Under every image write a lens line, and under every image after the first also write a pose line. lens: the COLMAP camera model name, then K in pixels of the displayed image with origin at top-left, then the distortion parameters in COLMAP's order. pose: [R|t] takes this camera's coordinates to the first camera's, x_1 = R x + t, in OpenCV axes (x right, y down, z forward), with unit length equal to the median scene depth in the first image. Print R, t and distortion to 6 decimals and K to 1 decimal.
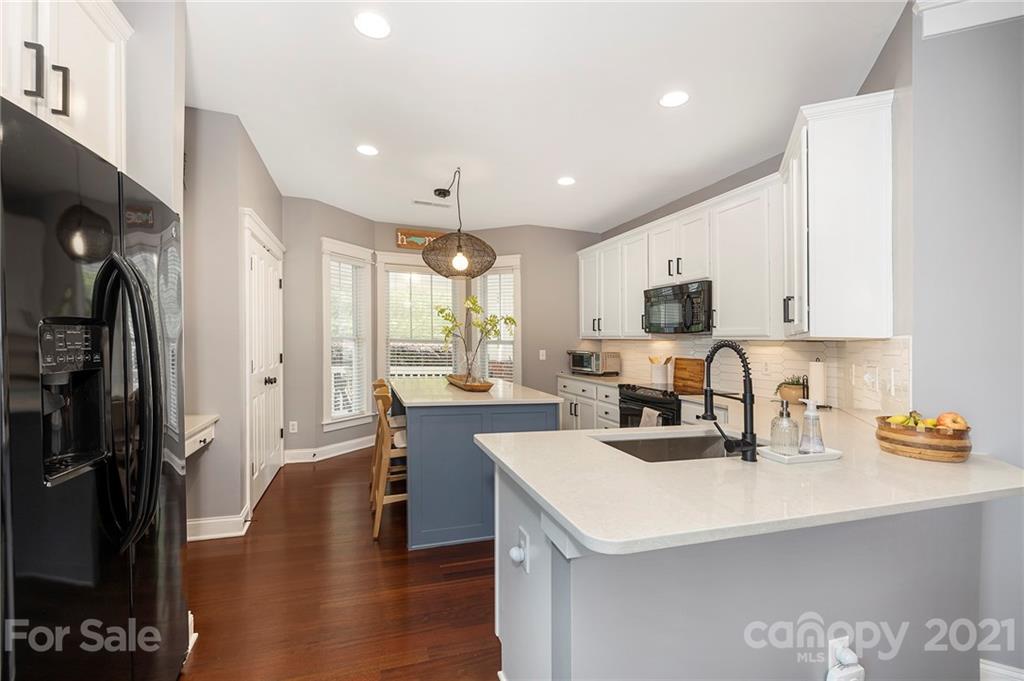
lens RADIAL K [[425.3, 0, 508.9], [0, 425.3, 335.5], [0, 0, 1]] dist [0.000525, -0.000117]
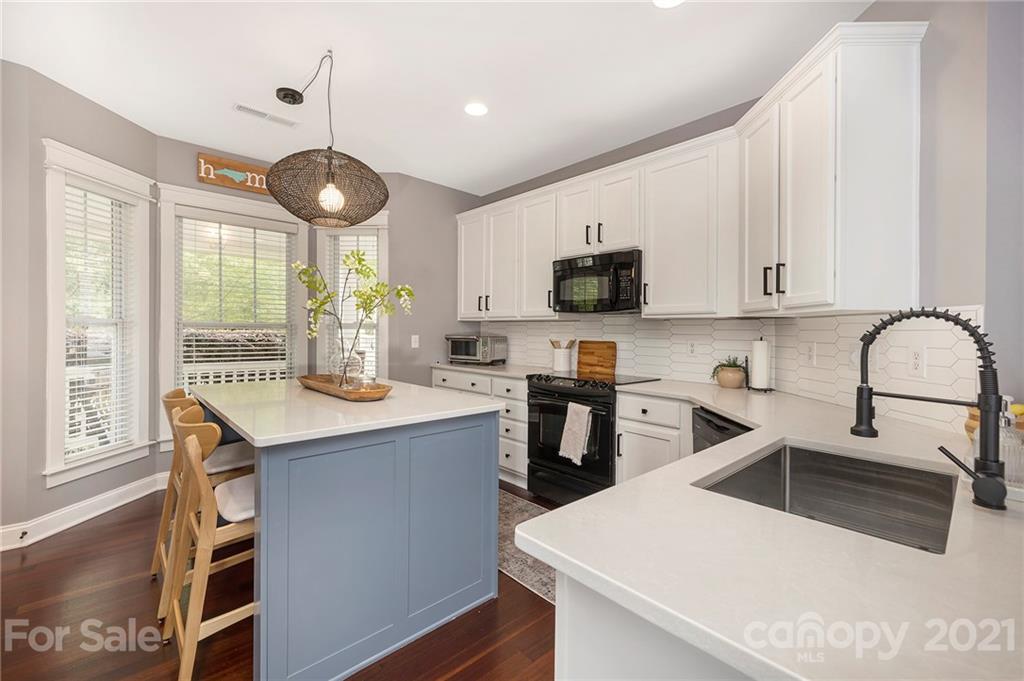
lens RADIAL K [[446.2, 0, 511.7], [0, 446.2, 312.5], [0, 0, 1]] dist [-0.000470, -0.000173]
pose [[0.923247, 0.000713, 0.384206, -0.095638], [0.006006, 0.999849, -0.016289, 0.008831], [-0.384160, 0.017347, 0.923104, 0.219576]]
